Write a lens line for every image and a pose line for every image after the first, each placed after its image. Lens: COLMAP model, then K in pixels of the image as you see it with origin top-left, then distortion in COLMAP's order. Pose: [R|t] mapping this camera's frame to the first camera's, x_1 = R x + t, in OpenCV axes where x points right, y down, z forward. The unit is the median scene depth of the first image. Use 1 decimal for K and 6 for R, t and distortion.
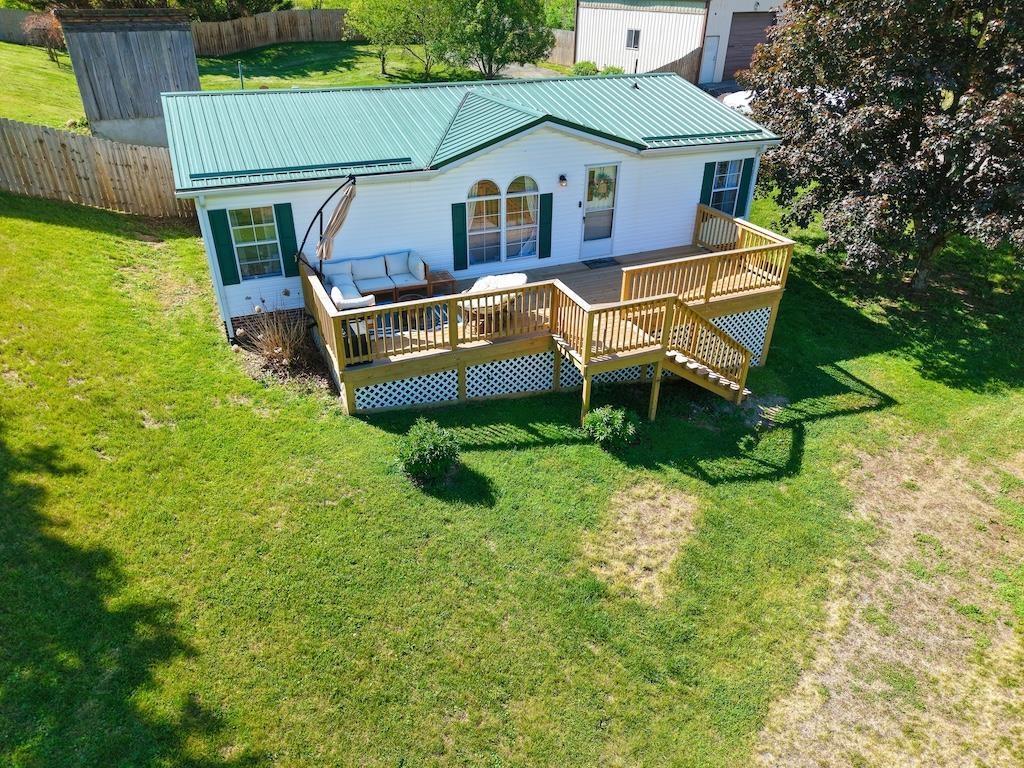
lens RADIAL K [[692.2, 0, 512.0], [0, 692.2, 384.0], [0, 0, 1]] dist [0.045658, -0.058585]
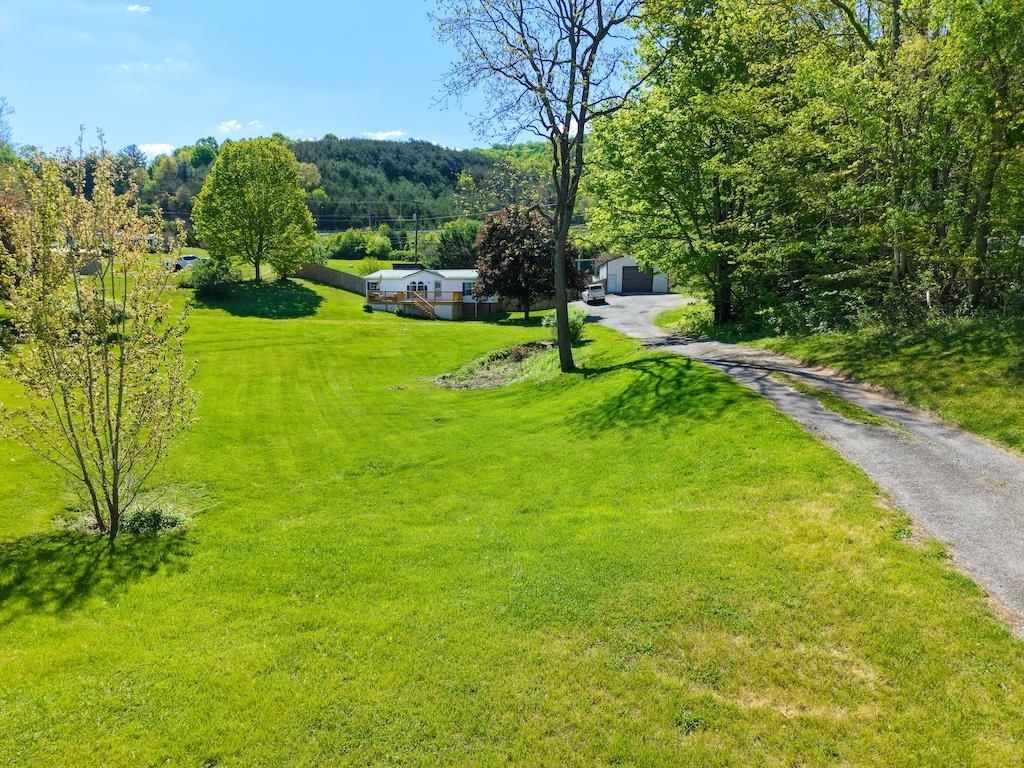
lens RADIAL K [[692.2, 0, 512.0], [0, 692.2, 384.0], [0, 0, 1]] dist [0.045658, -0.058585]
pose [[0.780373, 0.062466, -0.622186, 3.716483], [-0.306303, 0.905638, -0.293254, 1.653197], [0.545157, 0.419425, 0.725869, -1.988579]]
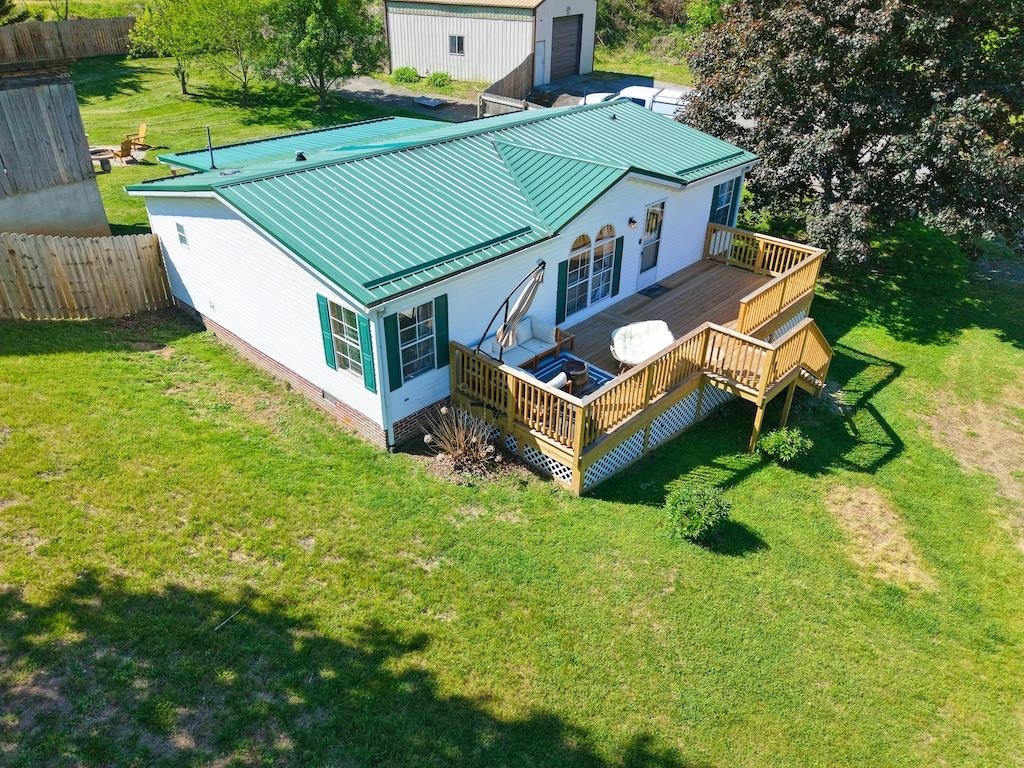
lens RADIAL K [[704.7, 0, 506.9], [0, 704.7, 376.2], [0, 0, 1]] dist [0.009019, -0.000695]
pose [[0.918467, -0.205338, 0.338015, -0.520568], [0.200270, 0.978453, 0.050211, -0.160675], [-0.341042, 0.021578, 0.939800, 0.067858]]
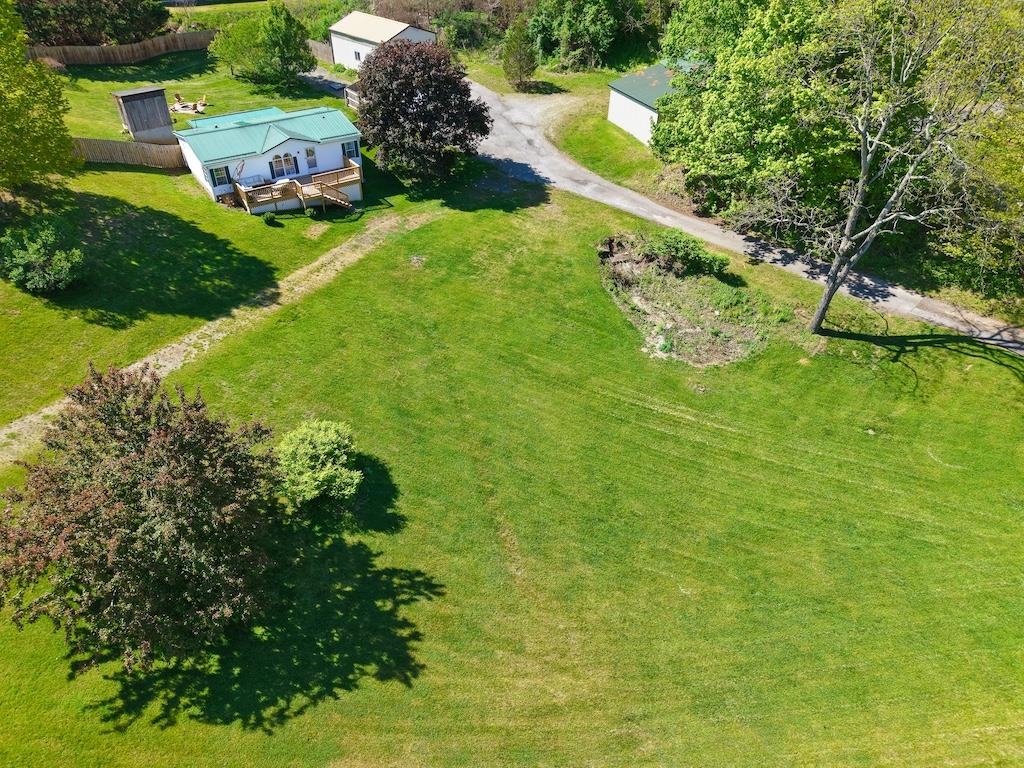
lens RADIAL K [[704.7, 0, 506.9], [0, 704.7, 376.2], [0, 0, 1]] dist [0.009019, -0.000695]
pose [[0.982425, -0.111611, 0.149616, 0.487811], [0.091282, 0.986429, 0.136474, 0.497835], [-0.162817, -0.120419, 0.979280, -3.170089]]
